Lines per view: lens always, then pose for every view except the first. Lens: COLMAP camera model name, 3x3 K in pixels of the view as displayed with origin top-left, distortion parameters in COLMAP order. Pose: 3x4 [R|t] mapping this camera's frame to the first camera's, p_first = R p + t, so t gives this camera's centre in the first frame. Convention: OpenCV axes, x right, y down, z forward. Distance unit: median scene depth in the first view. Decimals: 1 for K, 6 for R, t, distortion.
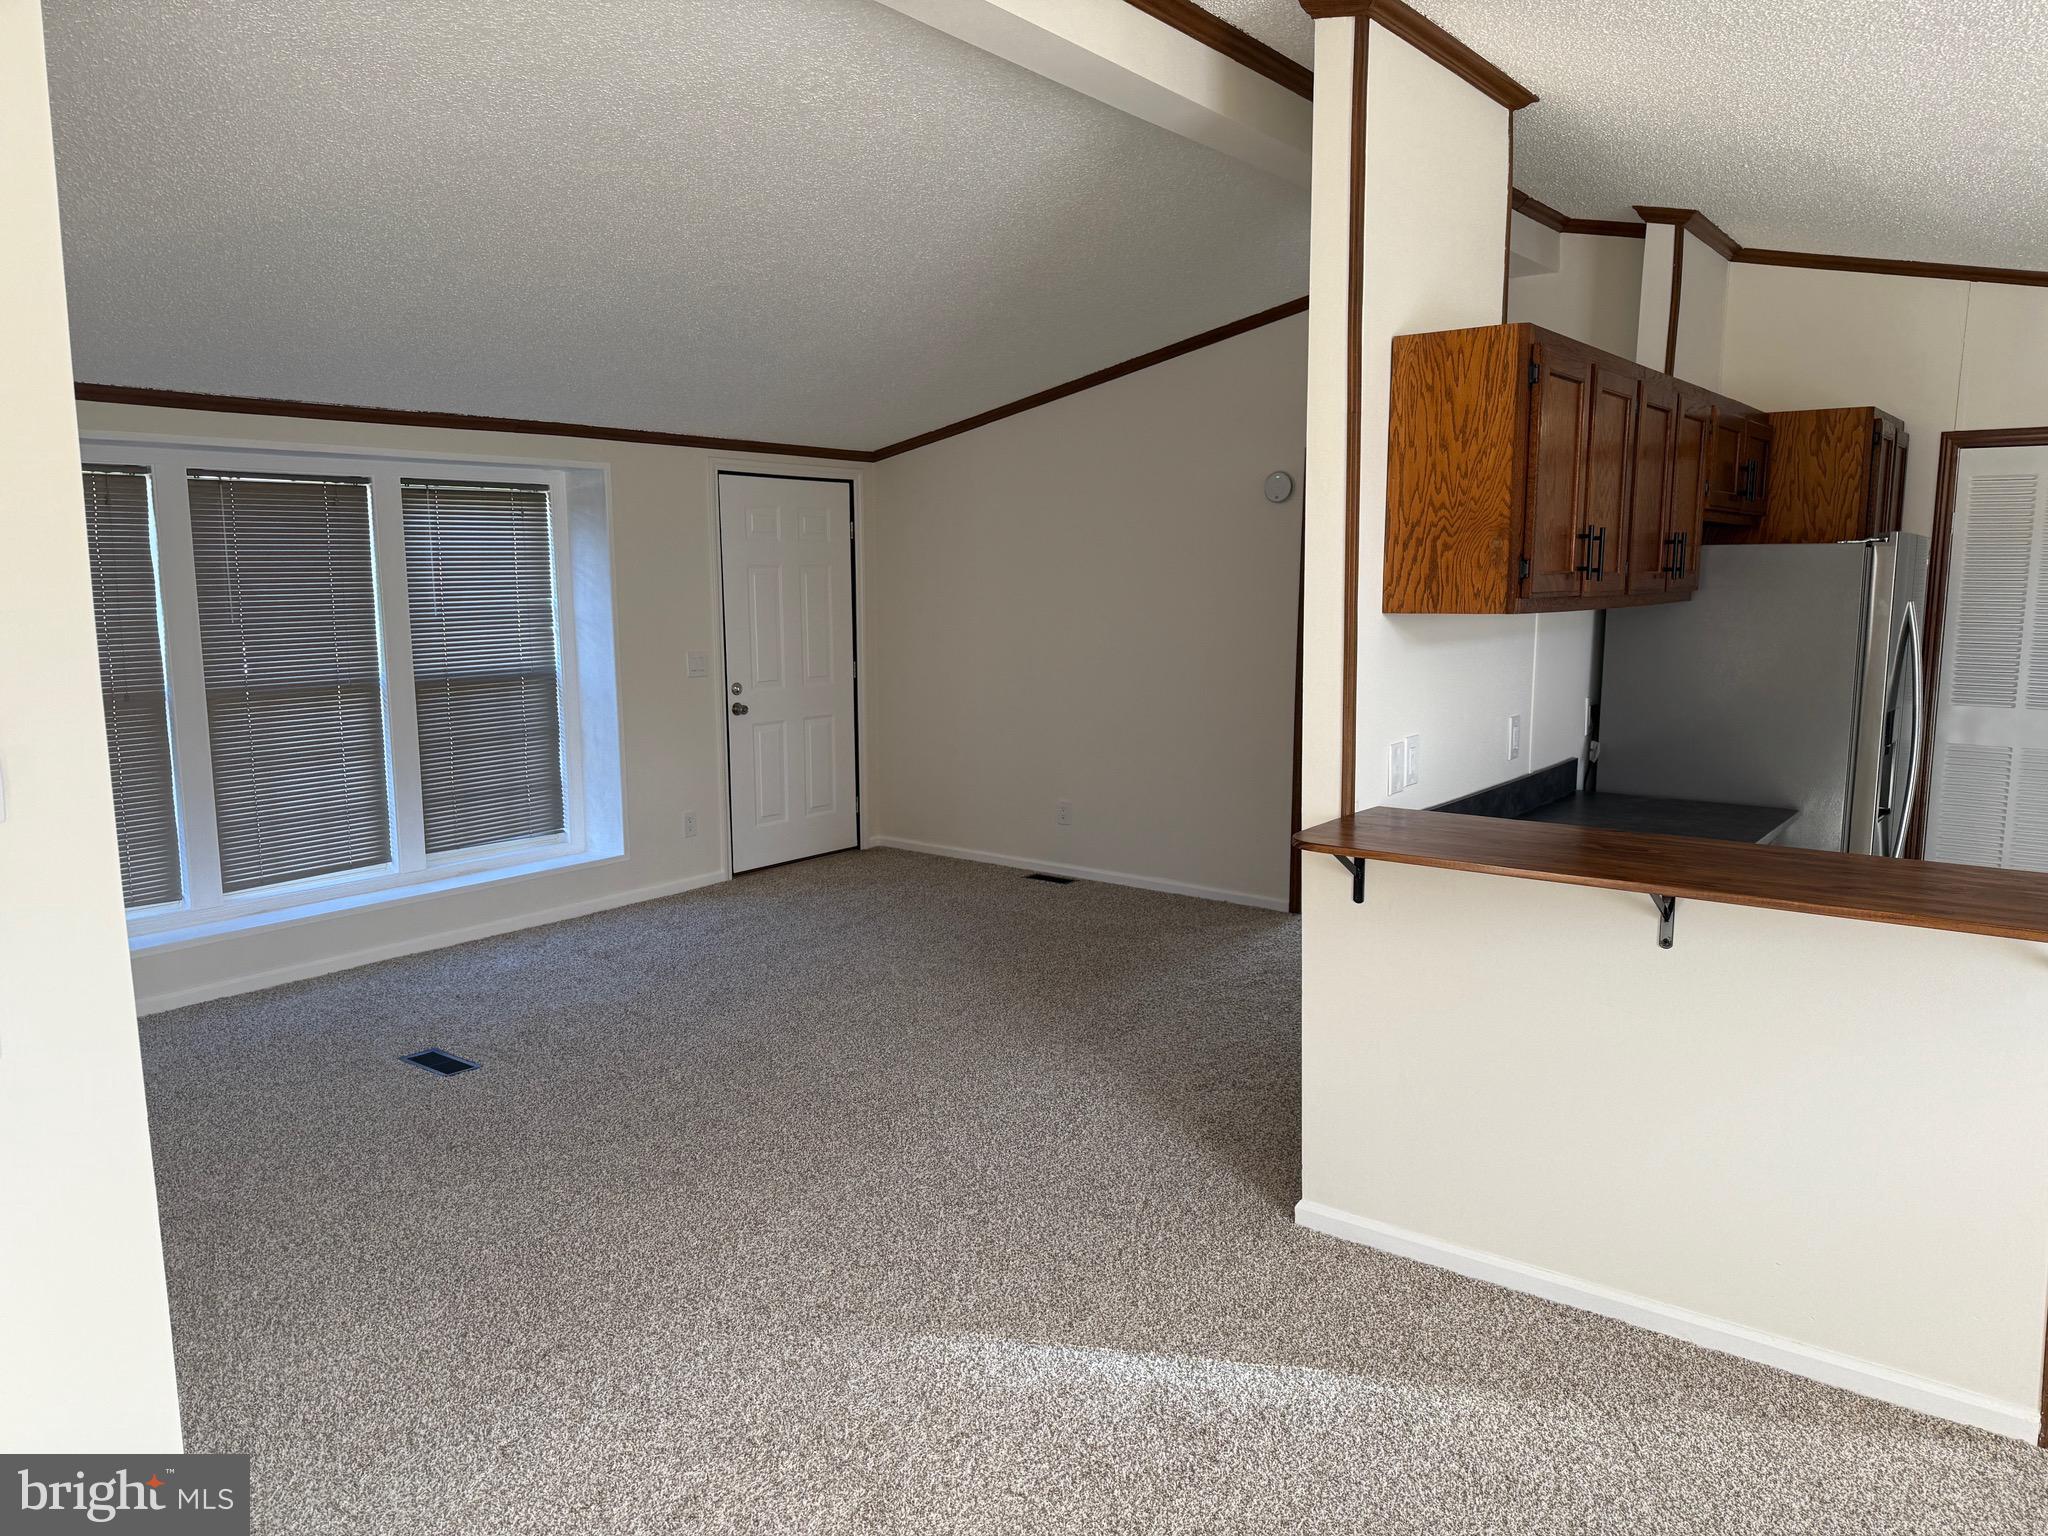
lens RADIAL K [[1439.1, 0, 1035.9], [0, 1439.1, 776.2], [0, 0, 1]] dist [0.072250, -0.093722]
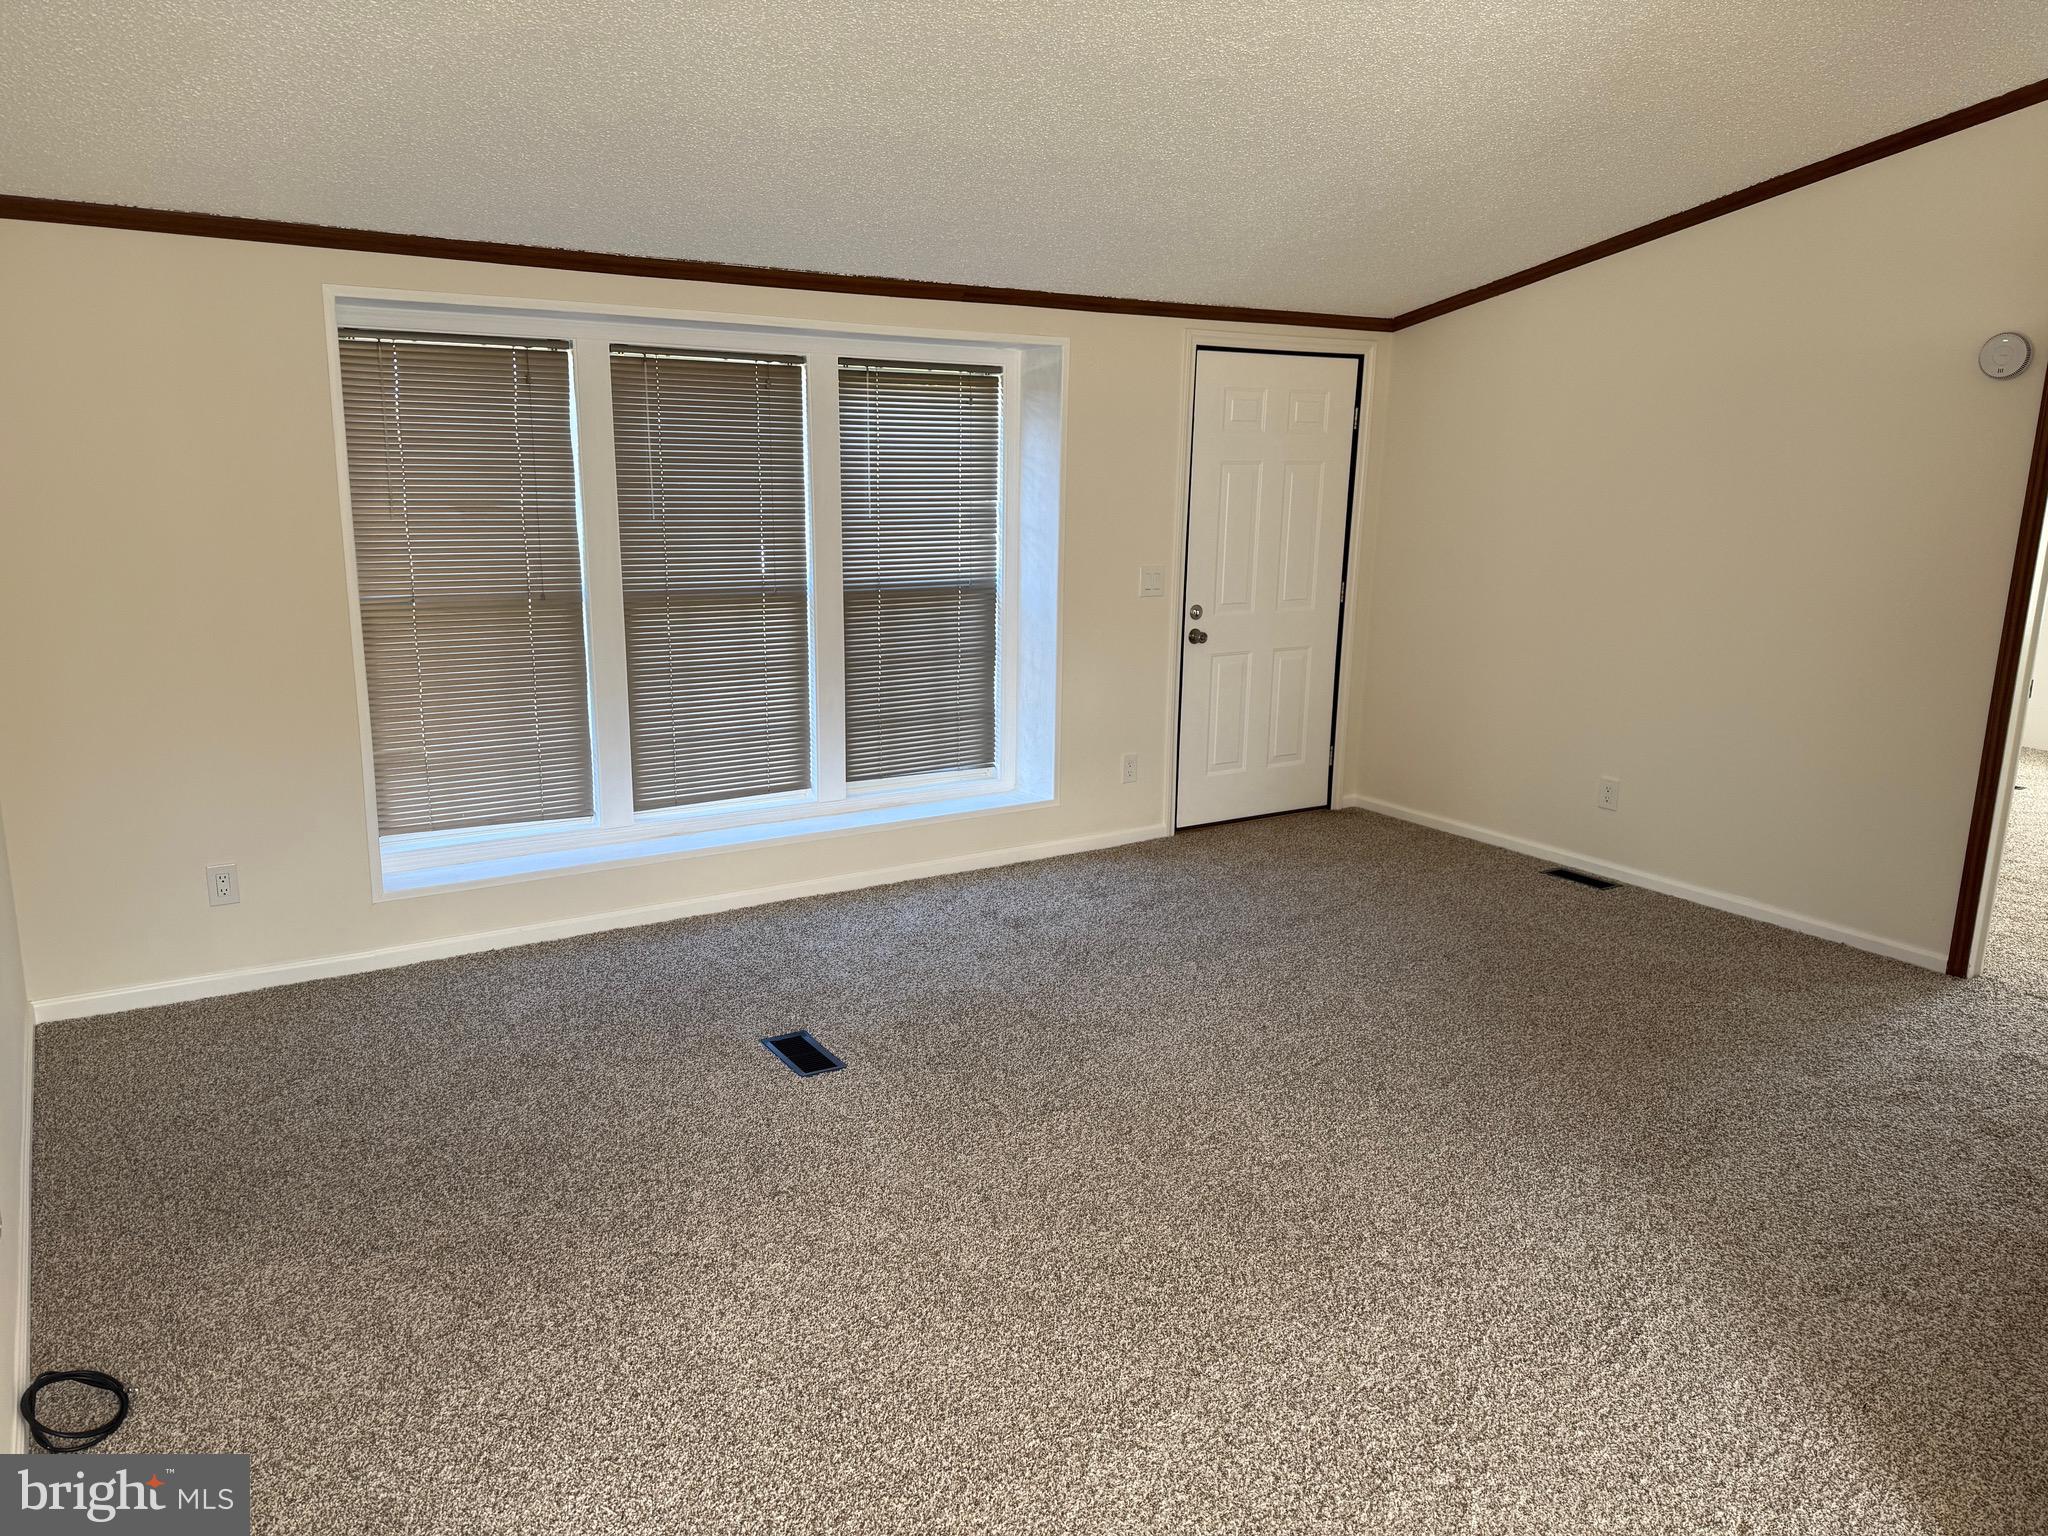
lens RADIAL K [[1439.1, 0, 1017.1], [0, 1439.1, 773.5], [0, 0, 1]] dist [0.072250, -0.093722]
pose [[0.937998, 0.088420, -0.335175, -0.020439], [-0.066177, 0.994814, 0.077235, -0.029957], [0.340266, -0.050265, 0.938985, 0.207458]]
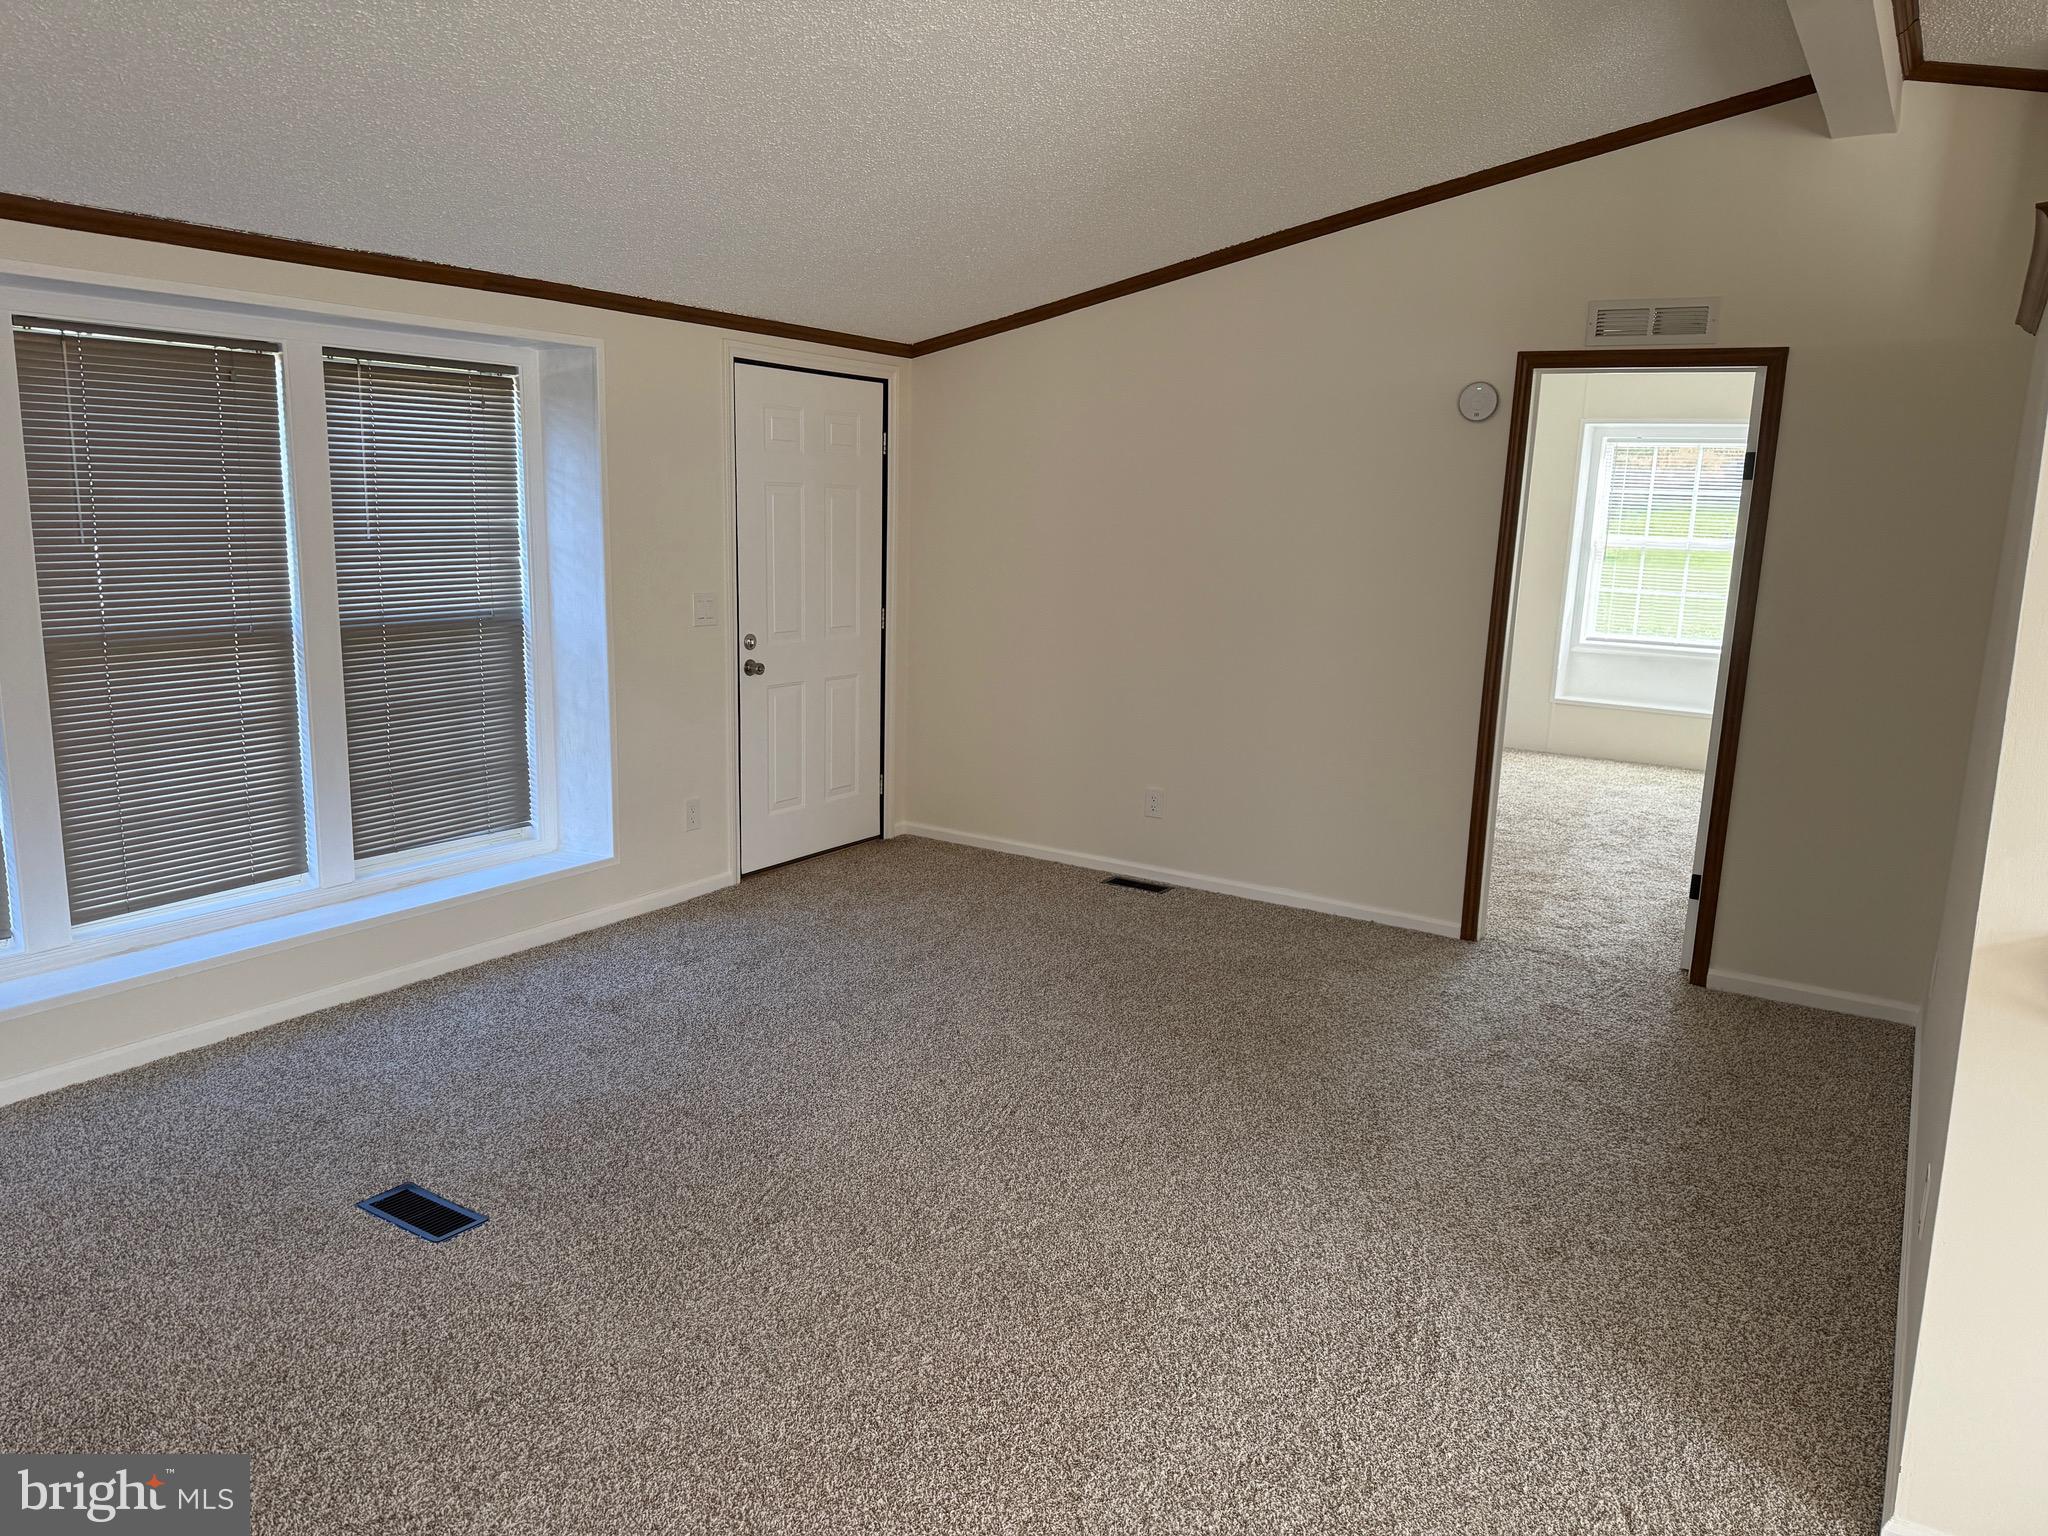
lens RADIAL K [[1439.1, 0, 1029.0], [0, 1439.1, 767.2], [0, 0, 1]] dist [0.072250, -0.093722]
pose [[0.996069, 0.014847, 0.087323, -0.150002], [-0.018449, 0.999005, 0.040592, -0.032616], [-0.086634, -0.042043, 0.995353, 0.245941]]
